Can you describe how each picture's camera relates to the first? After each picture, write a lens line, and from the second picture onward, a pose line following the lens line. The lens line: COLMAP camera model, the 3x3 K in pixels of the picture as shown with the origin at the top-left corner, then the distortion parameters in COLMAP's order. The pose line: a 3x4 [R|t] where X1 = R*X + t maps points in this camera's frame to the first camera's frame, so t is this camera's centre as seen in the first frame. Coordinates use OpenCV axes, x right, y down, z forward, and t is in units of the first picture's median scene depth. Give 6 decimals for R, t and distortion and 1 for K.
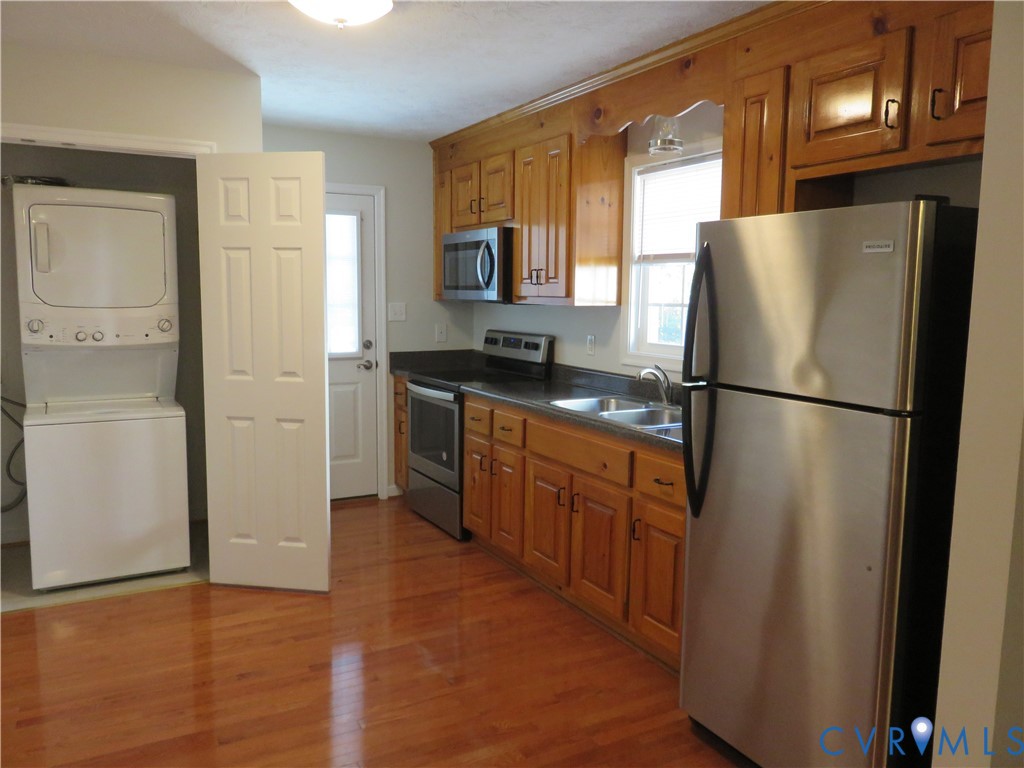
lens RADIAL K [[768.1, 0, 516.0], [0, 768.1, 381.3], [0, 0, 1]] dist [-0.004571, -0.002471]
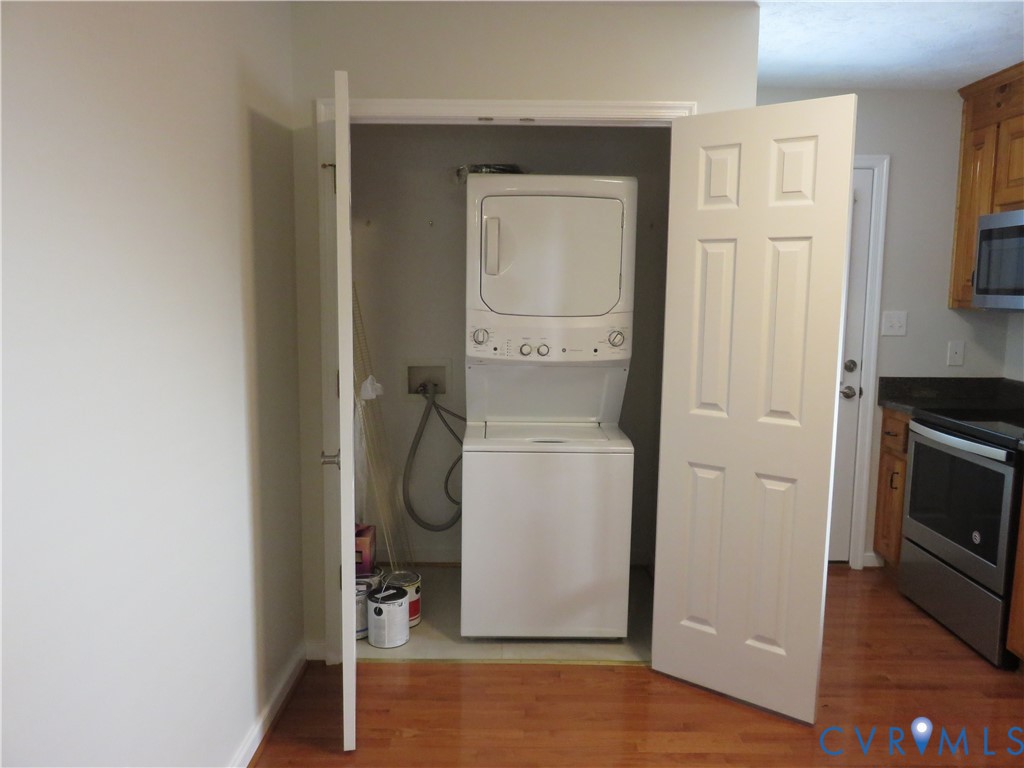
lens RADIAL K [[768.1, 0, 516.0], [0, 768.1, 381.3], [0, 0, 1]] dist [-0.004571, -0.002471]
pose [[0.873758, 0.057524, -0.482948, -0.150606], [-0.057160, 0.998245, 0.015486, -0.033451], [0.482991, 0.014074, 0.875512, 0.230338]]
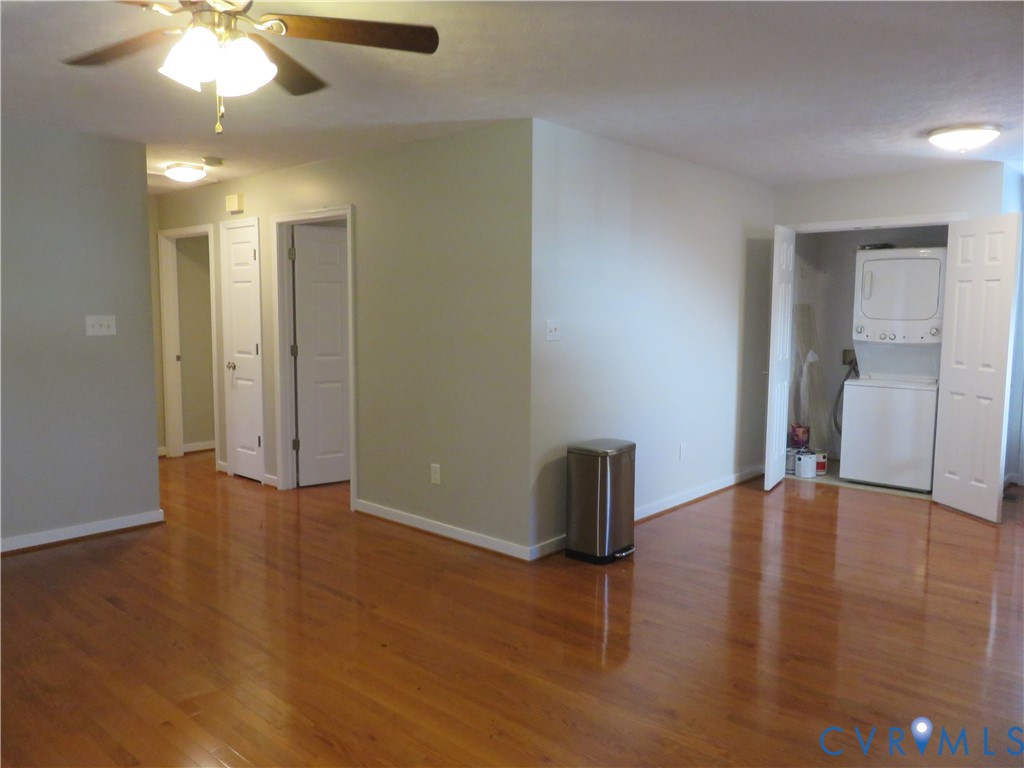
lens RADIAL K [[768.1, 0, 516.0], [0, 768.1, 381.3], [0, 0, 1]] dist [-0.004571, -0.002471]
pose [[0.325409, 0.081850, -0.942024, 0.713669], [-0.112001, 0.992570, 0.047552, 0.045814], [0.938917, 0.090034, 0.332159, -0.289388]]
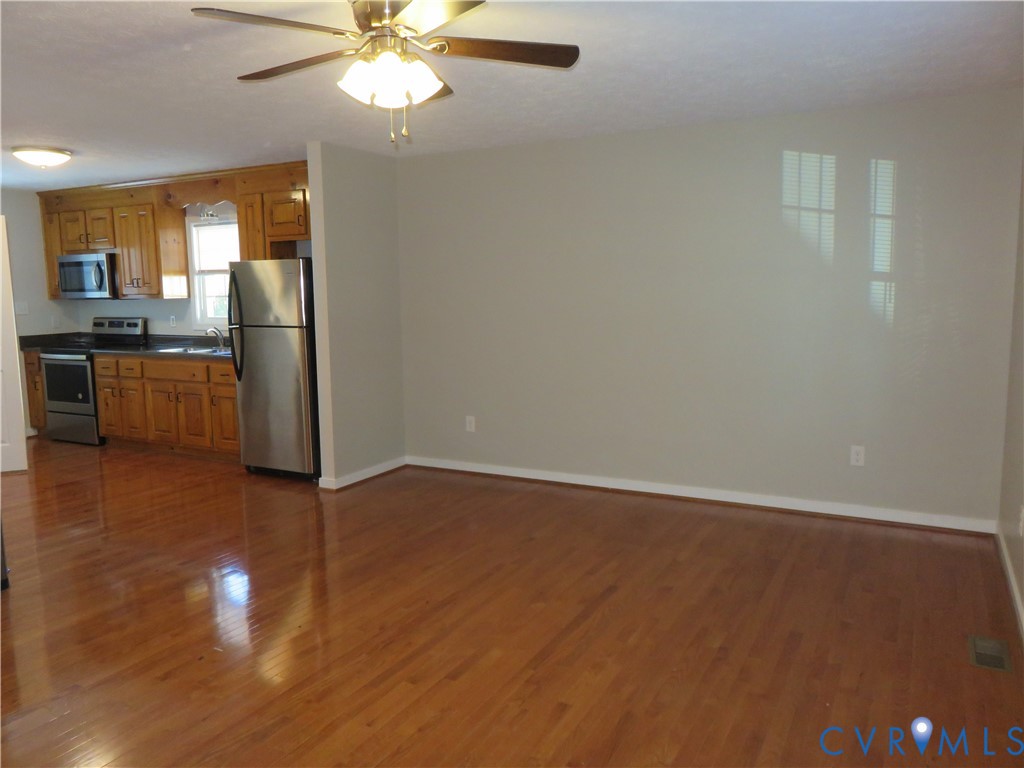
lens RADIAL K [[768.1, 0, 516.0], [0, 768.1, 381.3], [0, 0, 1]] dist [-0.004571, -0.002471]
pose [[0.840726, -0.091327, 0.533703, -0.207997], [0.087269, 0.995641, 0.032902, 0.108220], [-0.534381, 0.018914, 0.845032, -0.965151]]
